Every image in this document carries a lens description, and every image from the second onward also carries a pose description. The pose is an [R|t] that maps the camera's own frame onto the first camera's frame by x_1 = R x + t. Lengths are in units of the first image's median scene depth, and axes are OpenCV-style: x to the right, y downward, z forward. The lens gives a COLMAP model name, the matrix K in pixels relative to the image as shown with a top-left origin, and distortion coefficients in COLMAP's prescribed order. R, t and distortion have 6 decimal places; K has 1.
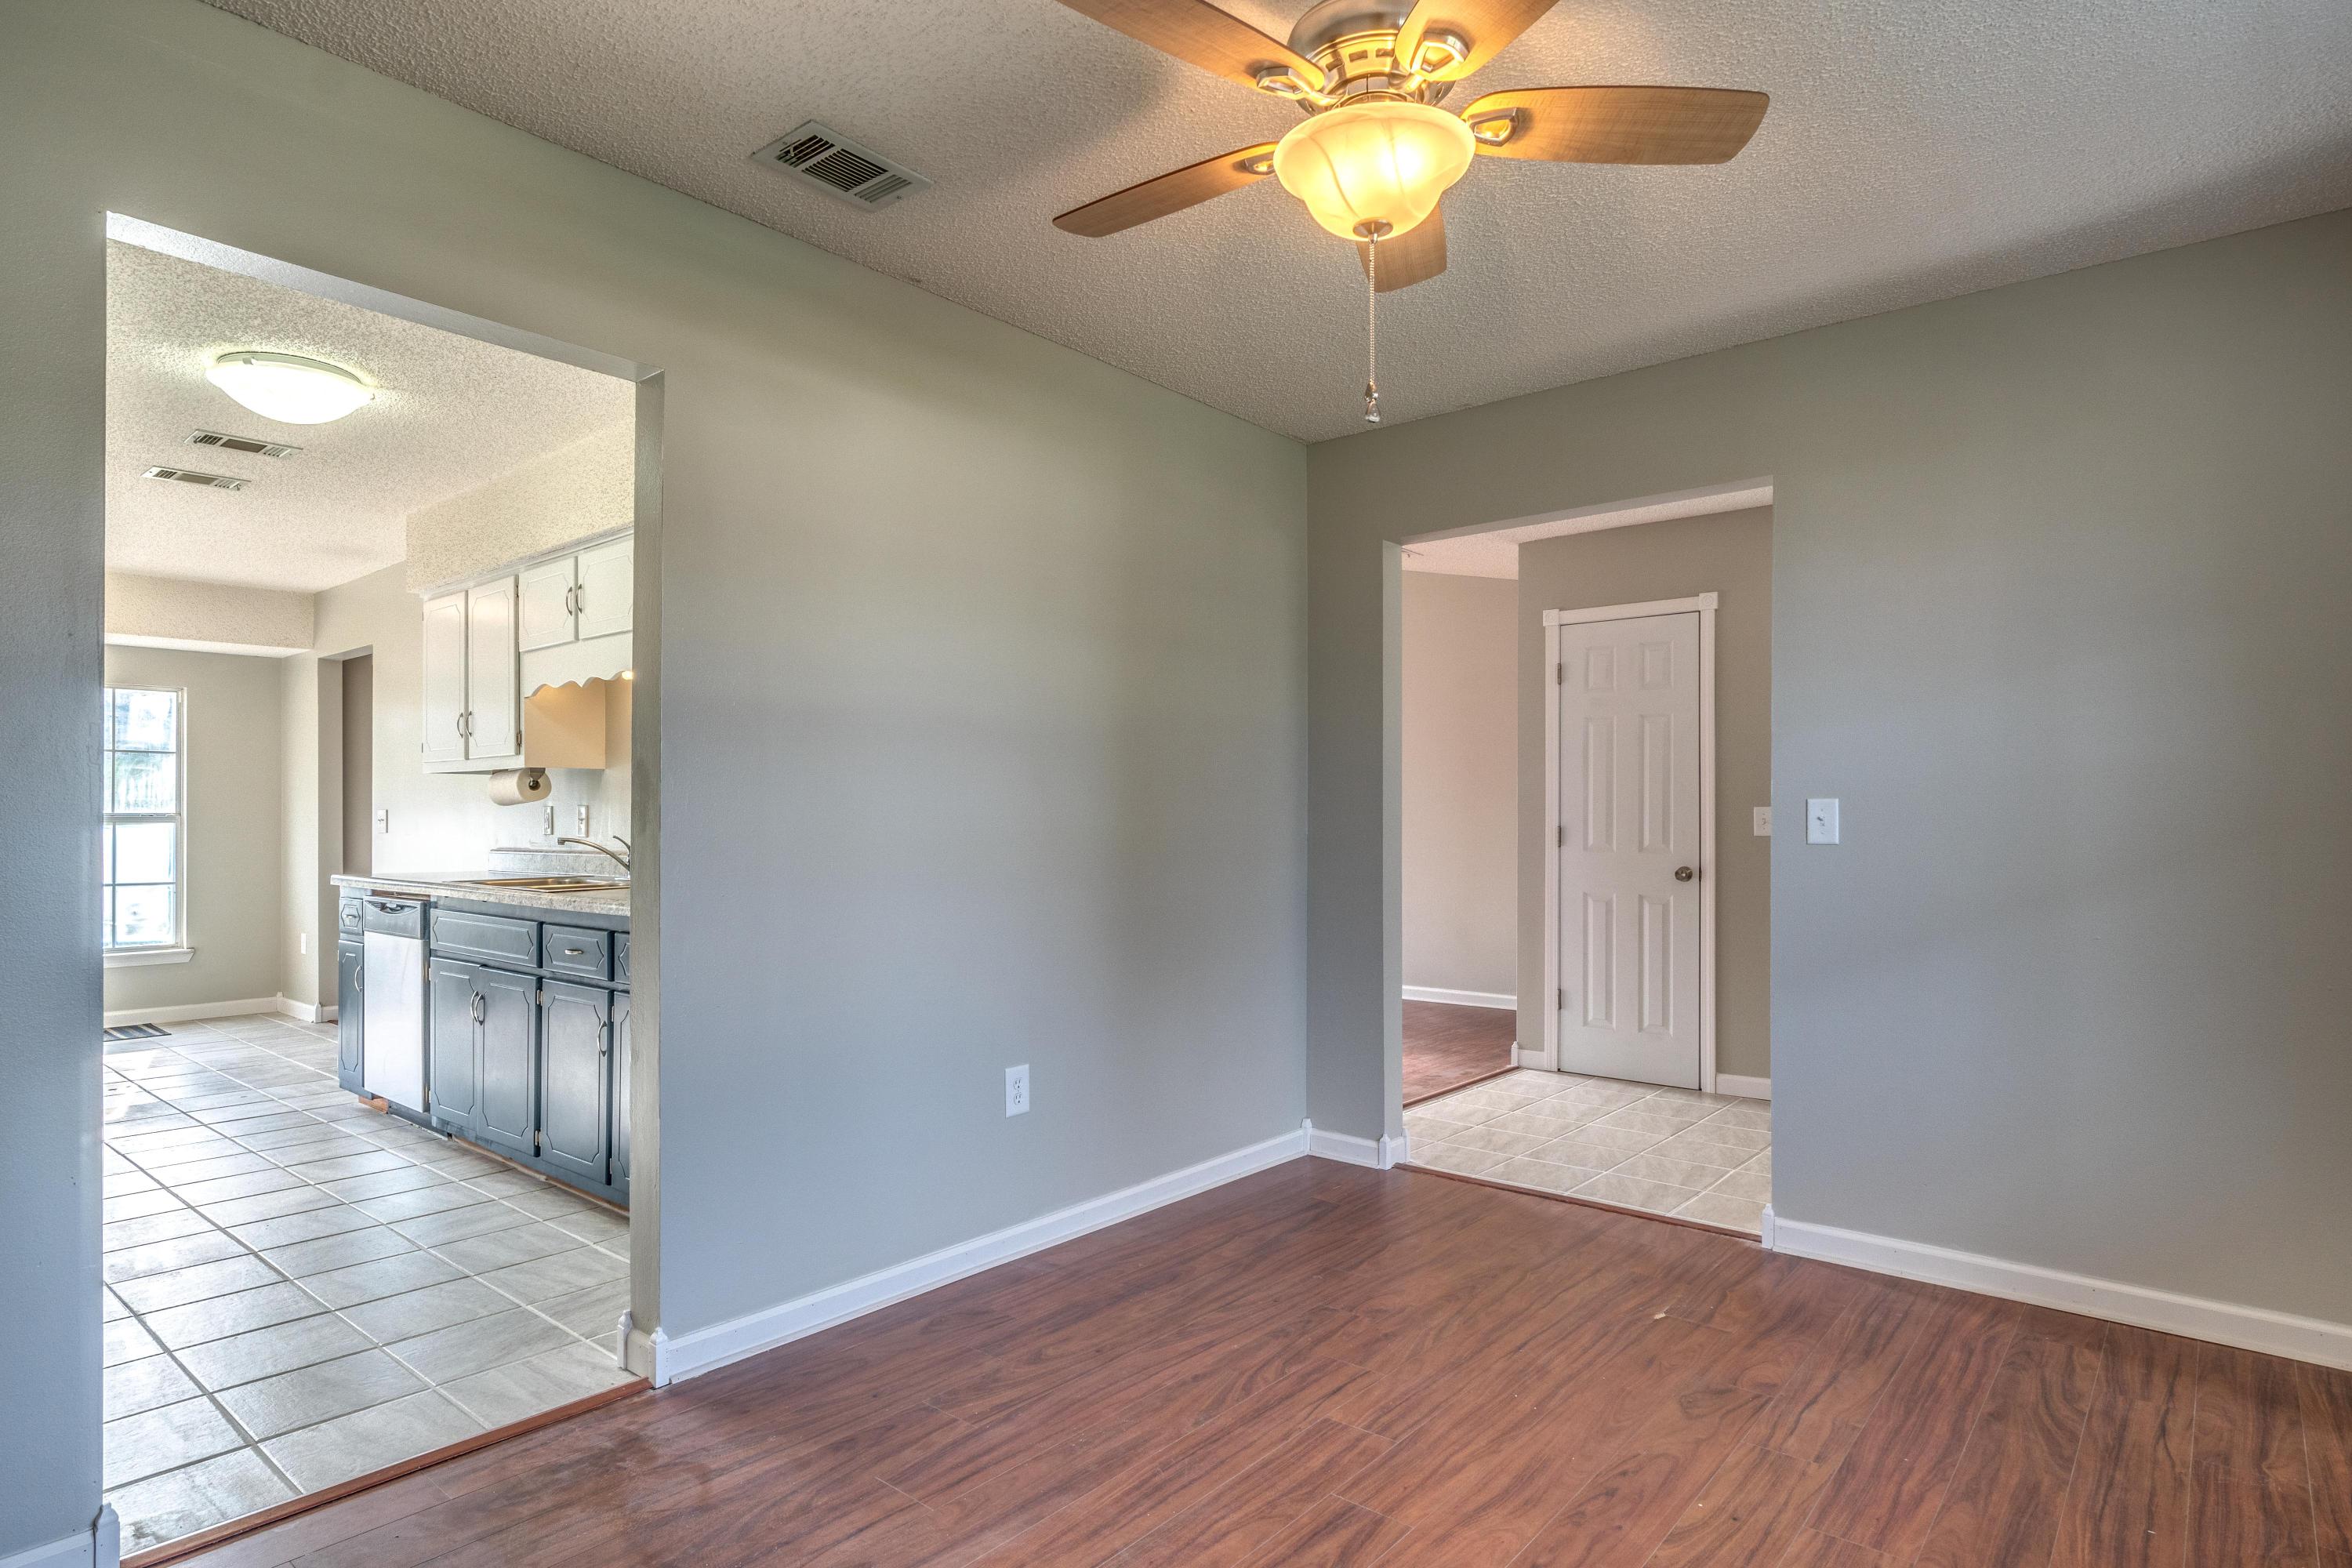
lens RADIAL K [[1251.7, 0, 1167.6], [0, 1251.7, 823.5], [0, 0, 1]] dist [-0.000674, -0.000788]
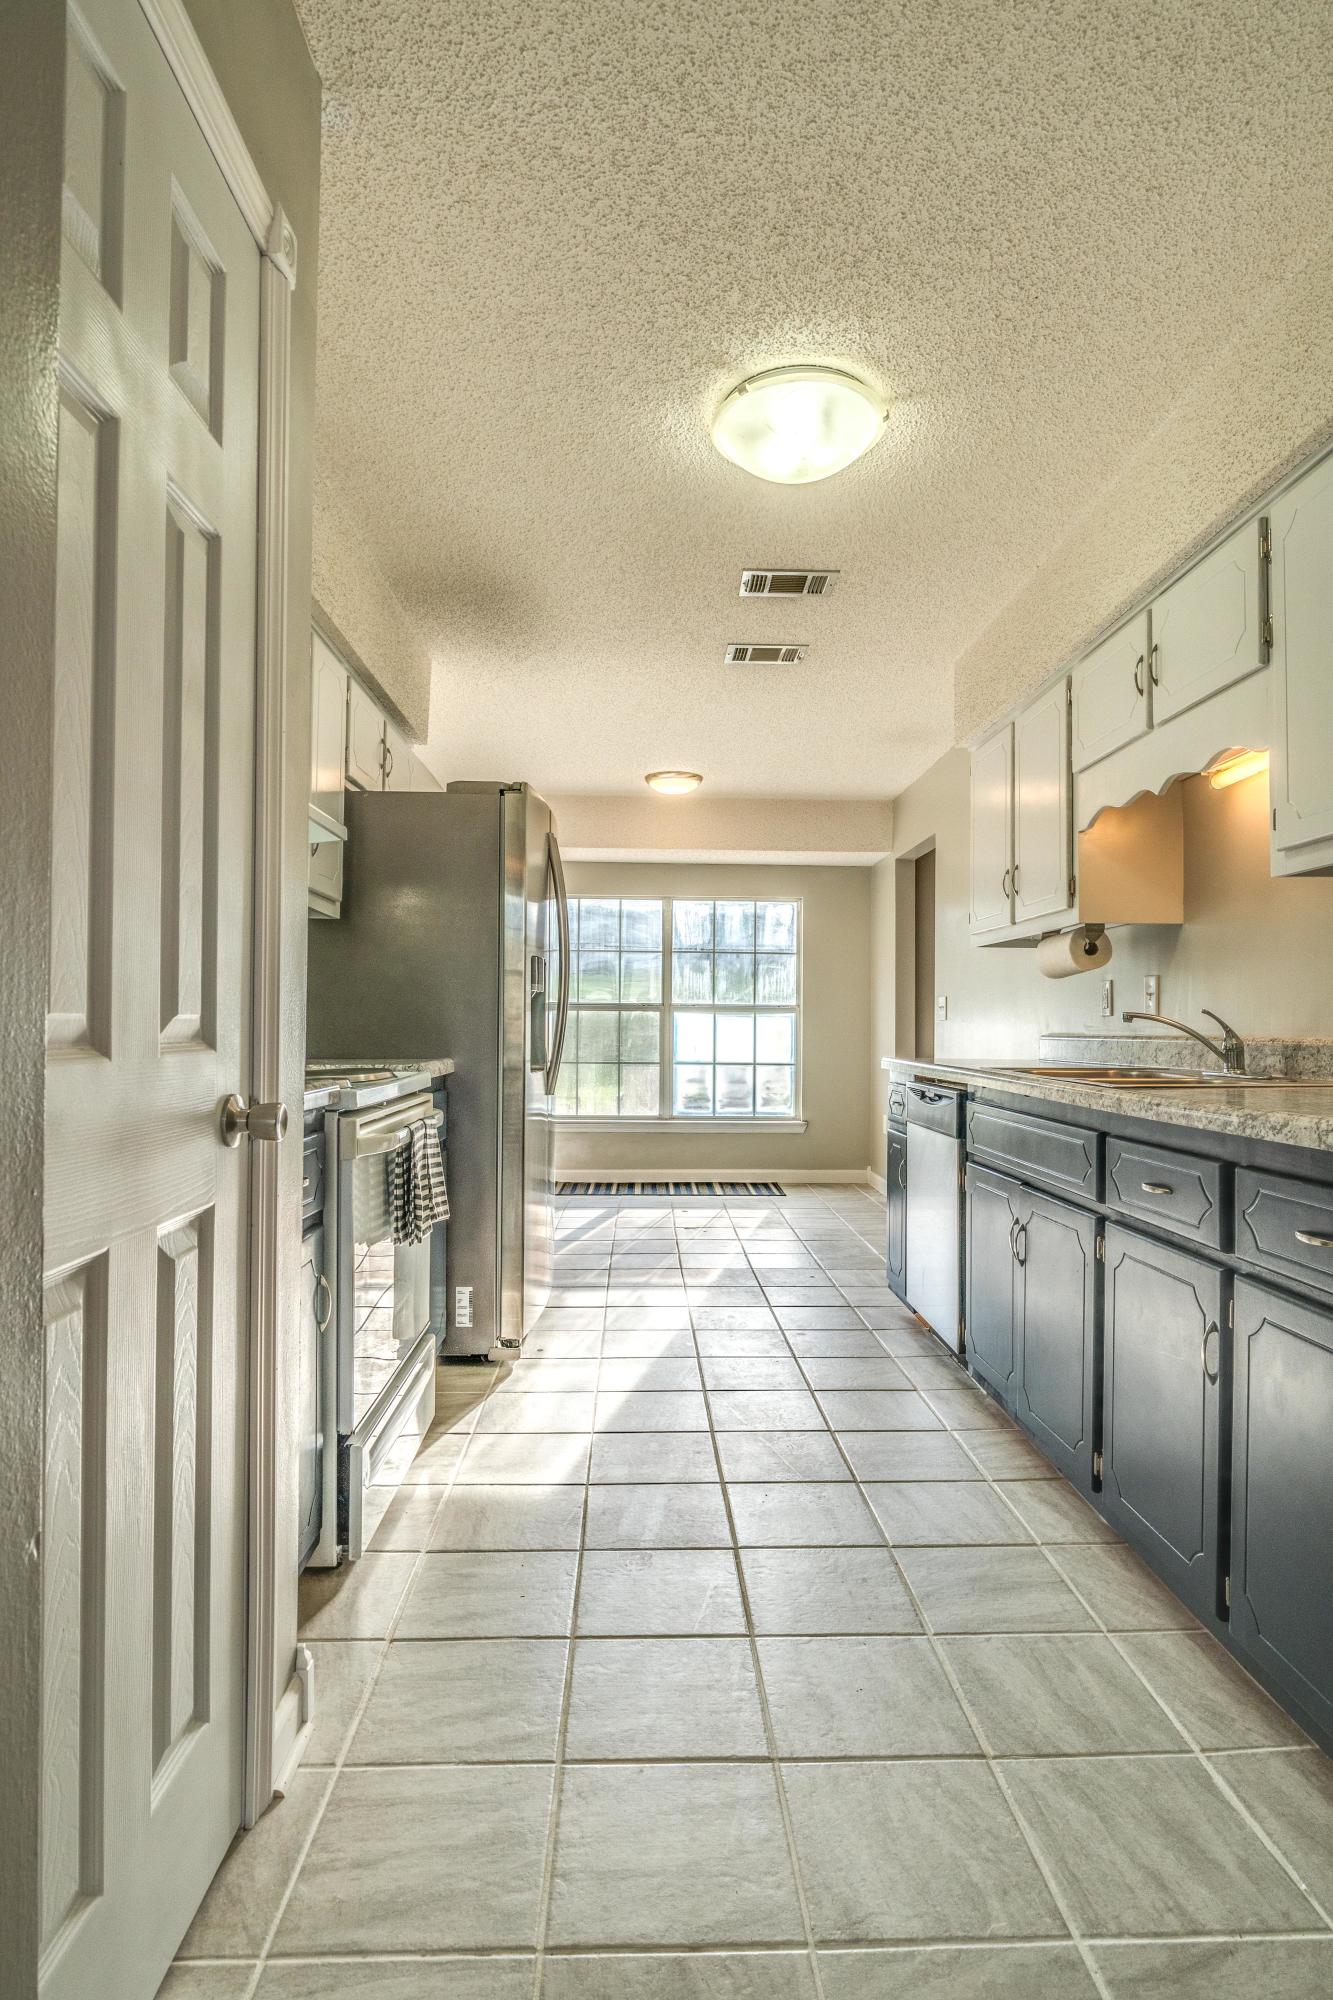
lens RADIAL K [[1073.8, 0, 666.5], [0, 1073.8, 1000.0], [0, 0, 1]] dist [-0.003900, -0.000558]
pose [[0.666849, -0.011214, -0.745109, -0.195793], [-0.010770, 0.999637, -0.024684, 0.021444], [0.745115, 0.024485, 0.666486, 0.380098]]
